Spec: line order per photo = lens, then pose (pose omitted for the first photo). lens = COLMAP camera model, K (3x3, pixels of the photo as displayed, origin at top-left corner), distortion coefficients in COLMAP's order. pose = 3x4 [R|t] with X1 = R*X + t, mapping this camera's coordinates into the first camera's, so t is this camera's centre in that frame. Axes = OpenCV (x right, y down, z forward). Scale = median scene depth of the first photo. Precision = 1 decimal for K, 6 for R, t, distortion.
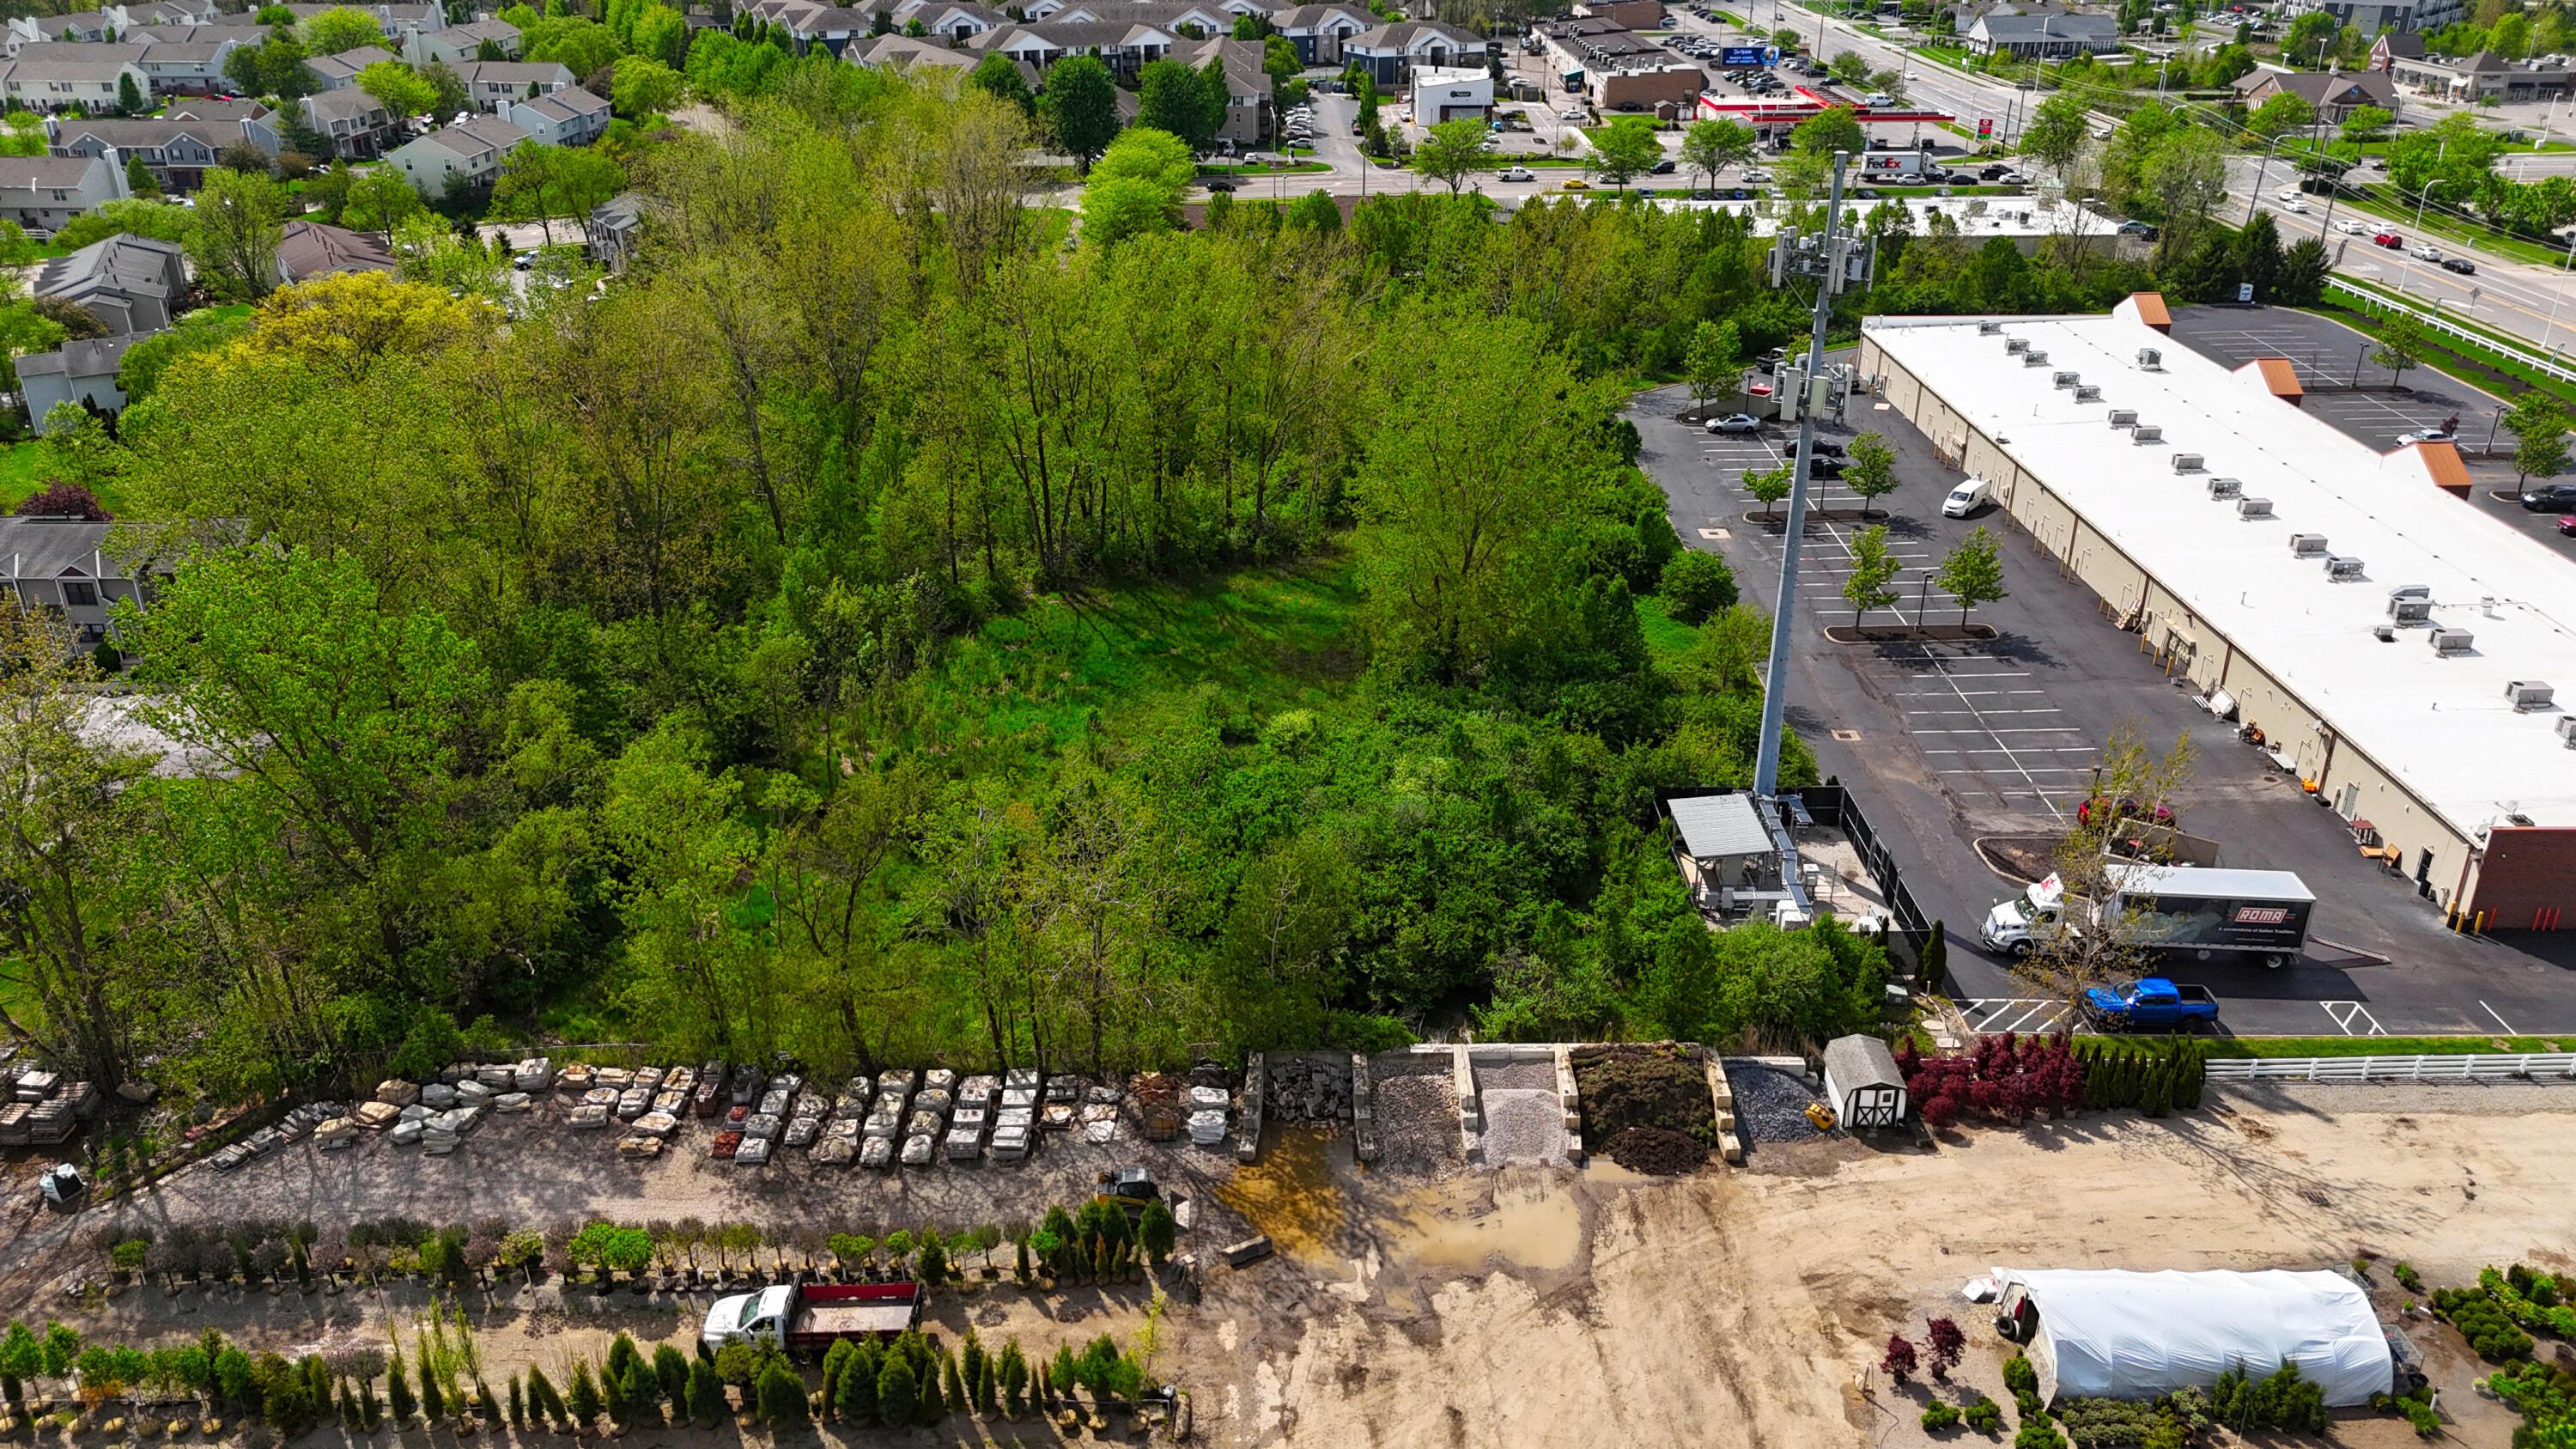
lens RADIAL K [[1907.8, 0, 1290.3], [0, 1907.8, 693.2], [0, 0, 1]] dist [0.086396, -0.089063]
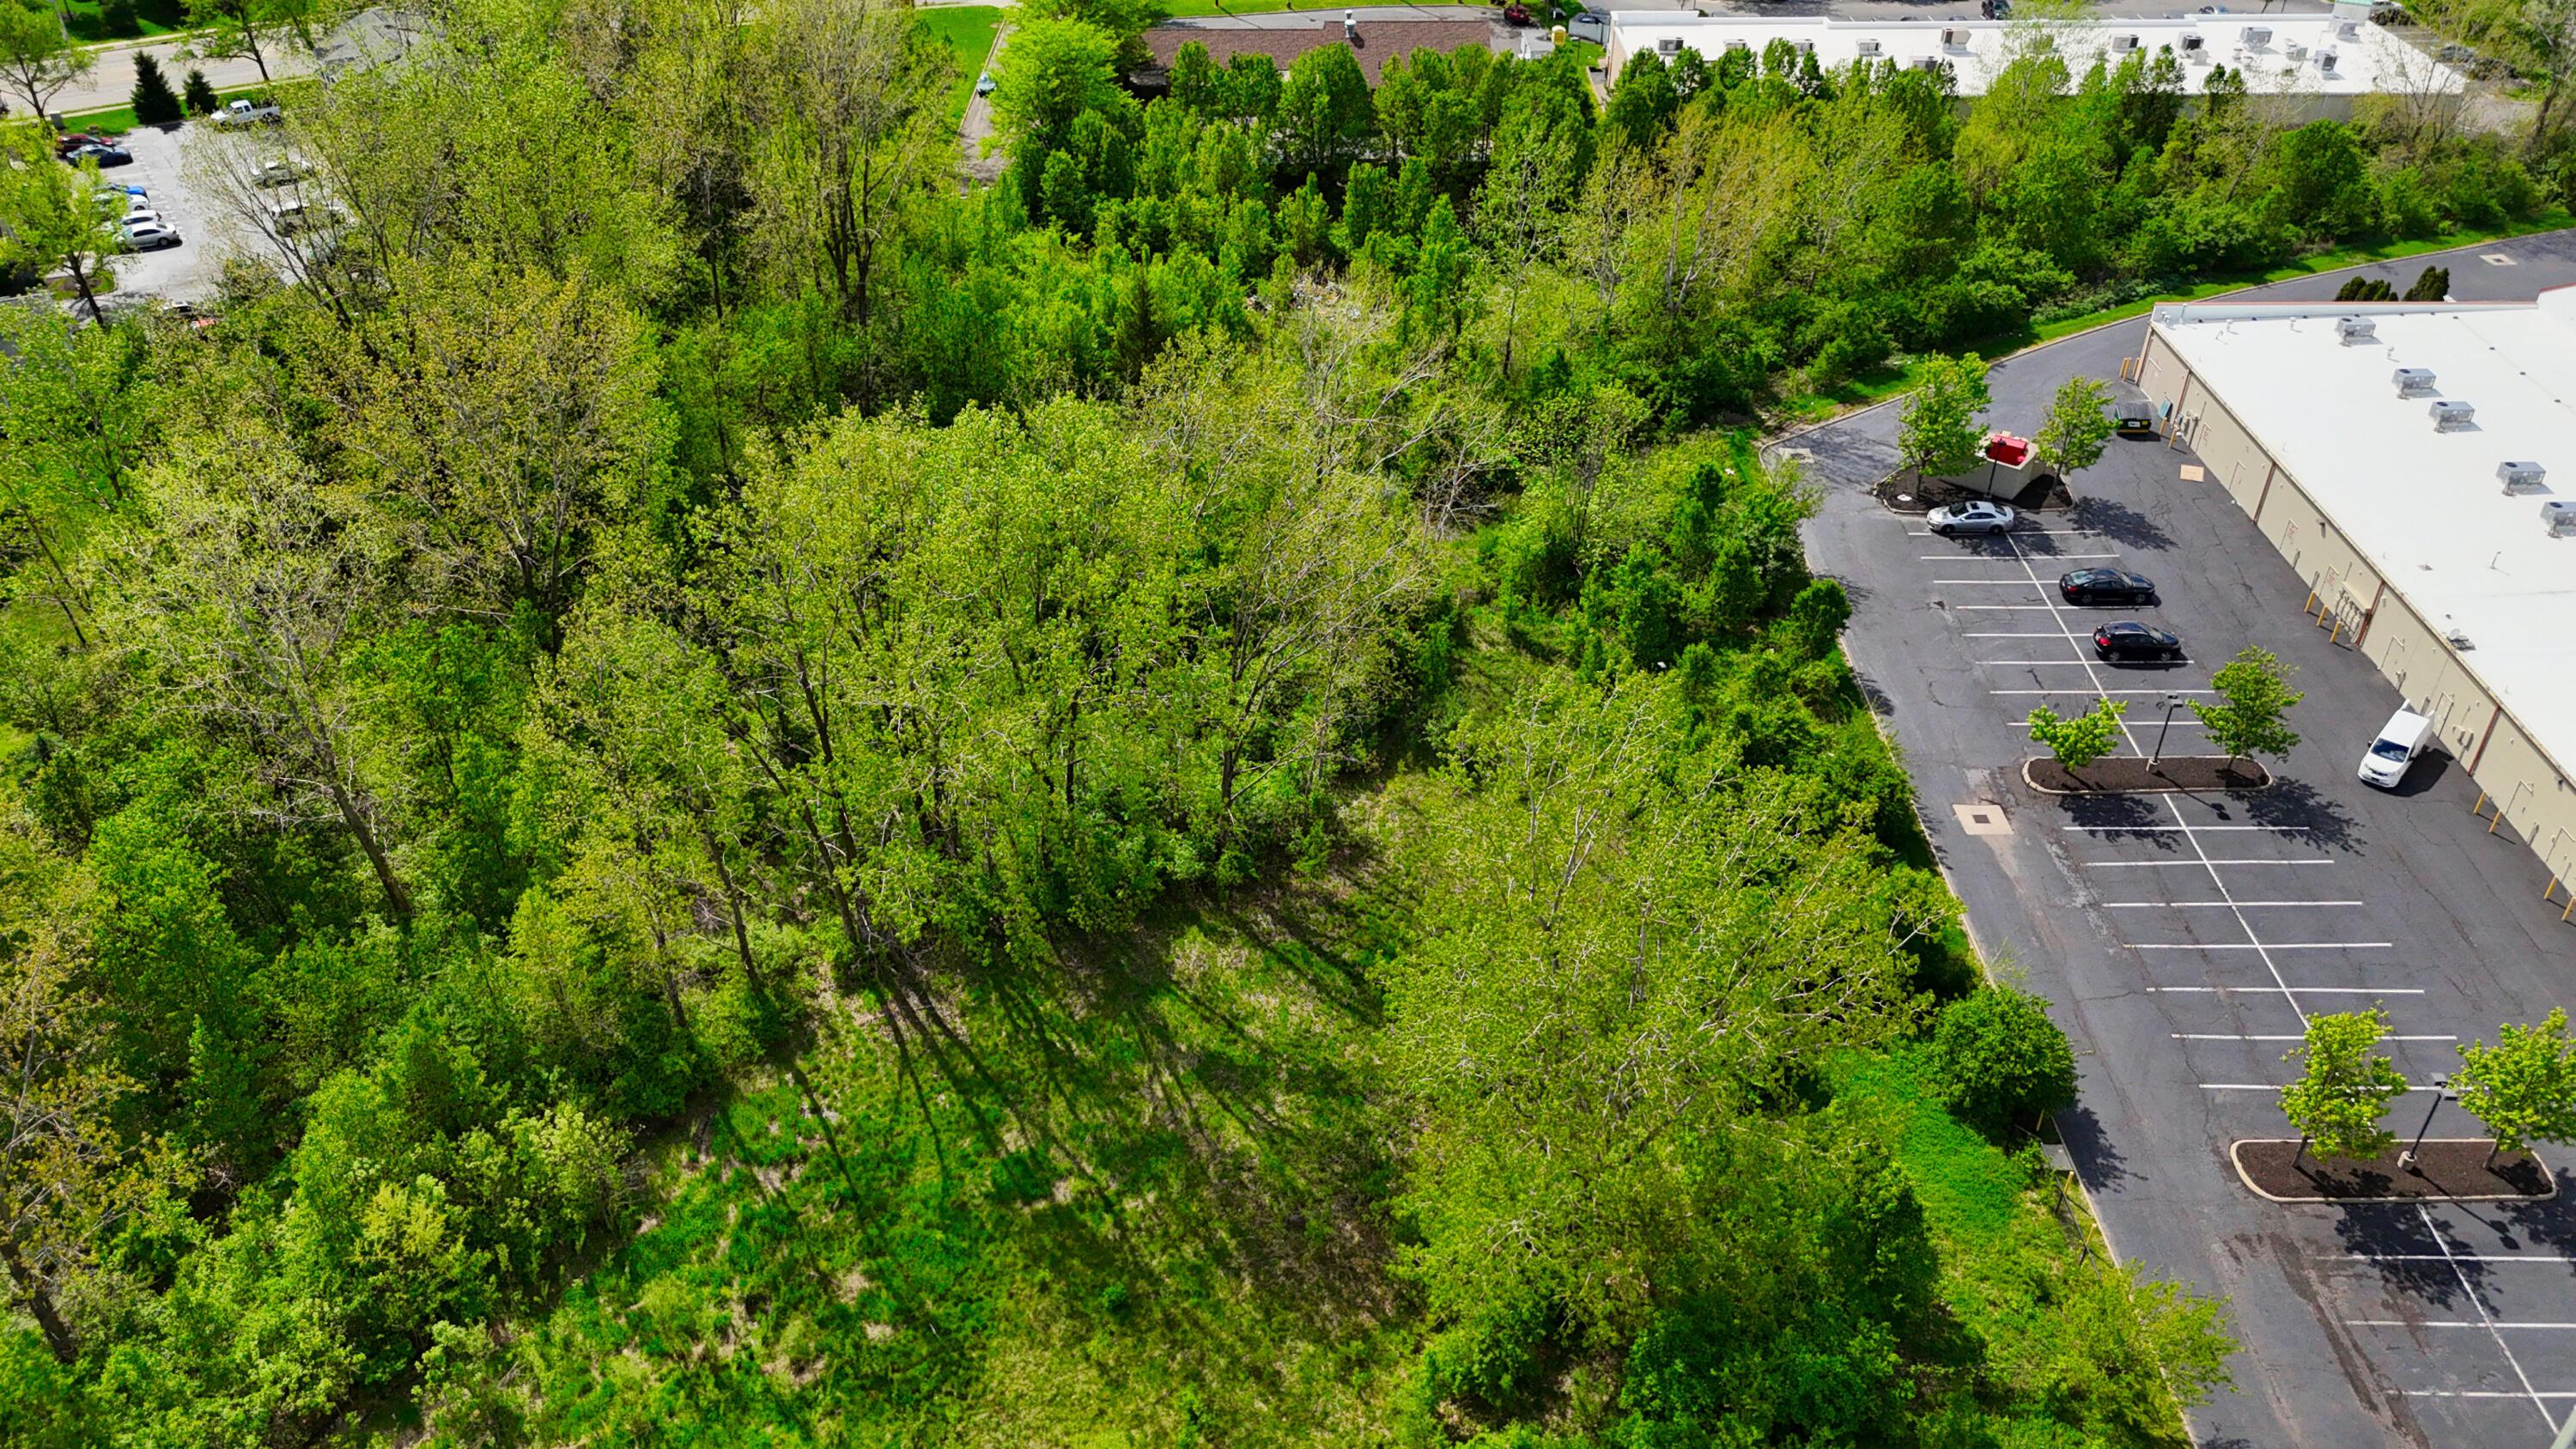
lens RADIAL K [[1893.2, 0, 1289.8], [0, 1893.2, 727.3], [0, 0, 1]] dist [0.067208, -0.055176]
pose [[0.999957, 0.007695, -0.005216, 0.010708], [-0.006552, 0.981418, 0.191773, -0.369303], [0.006594, -0.191730, 0.981426, 0.680784]]
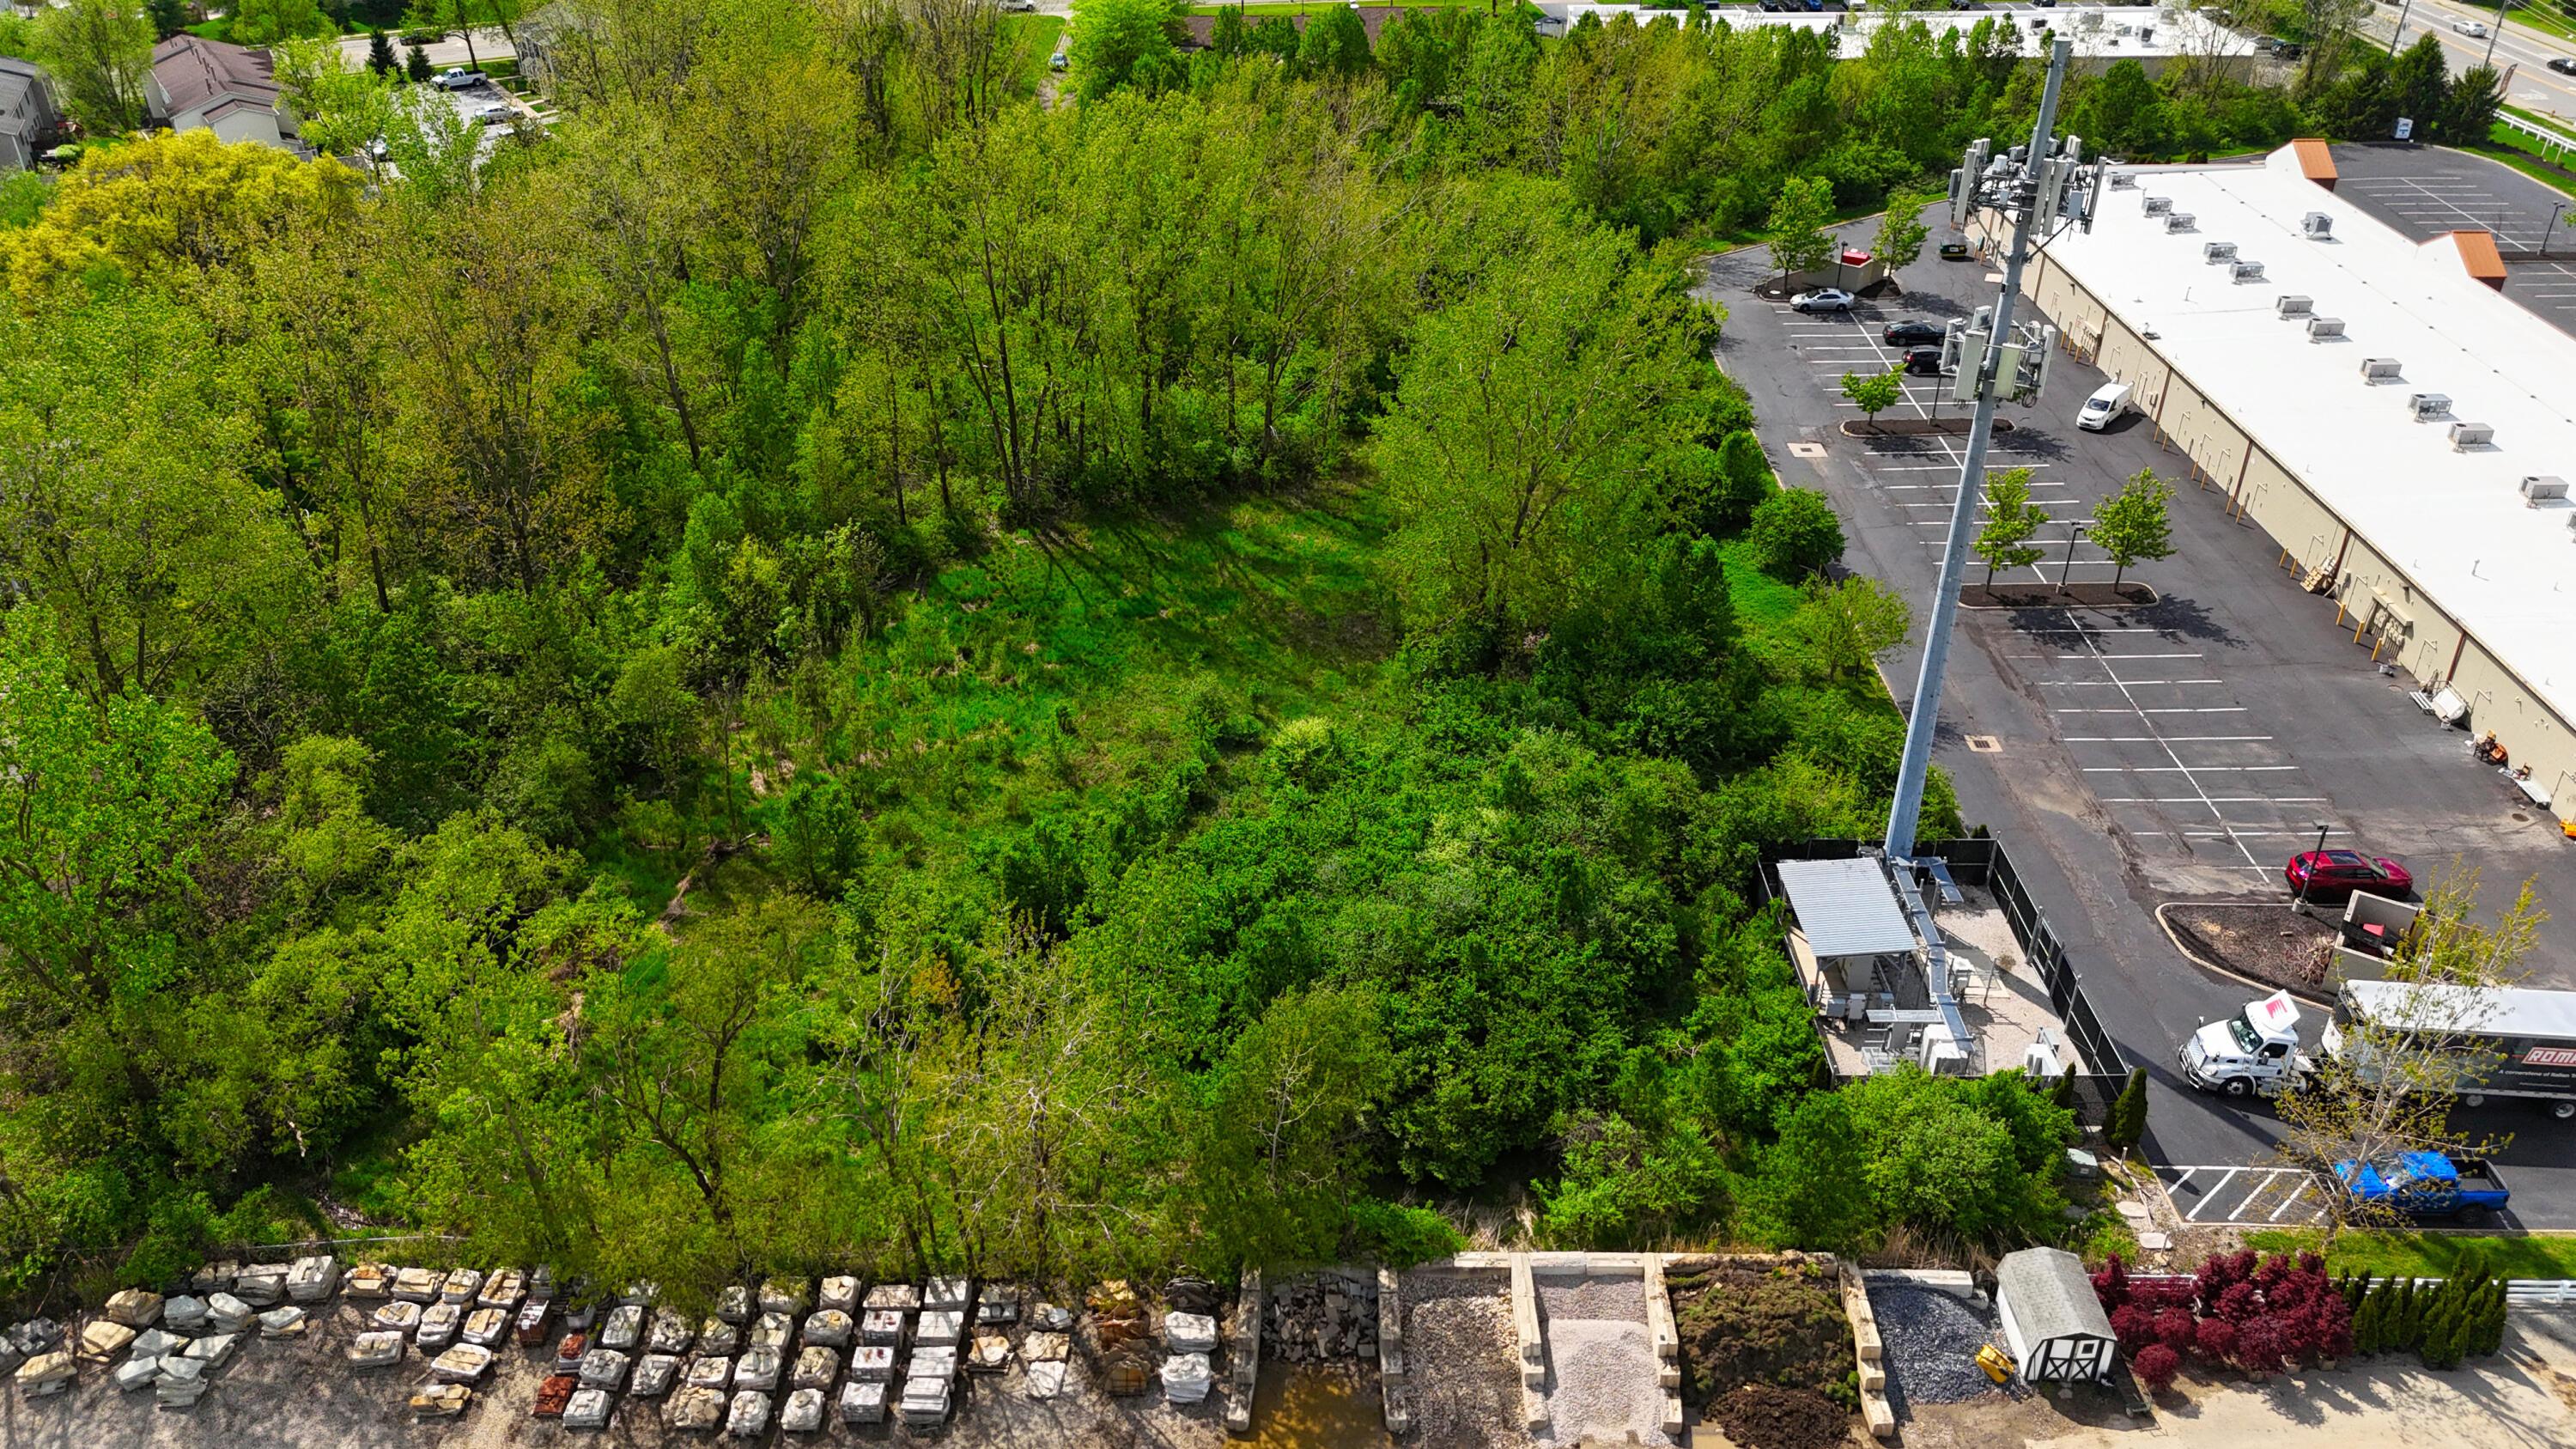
lens RADIAL K [[1893.2, 0, 1289.8], [0, 1893.2, 727.3], [0, 0, 1]] dist [0.067208, -0.055176]
pose [[0.999944, 0.006130, -0.008618, 0.002202], [-0.005018, 0.992328, 0.123528, -0.106118], [0.009309, -0.123478, 0.992304, 0.245824]]
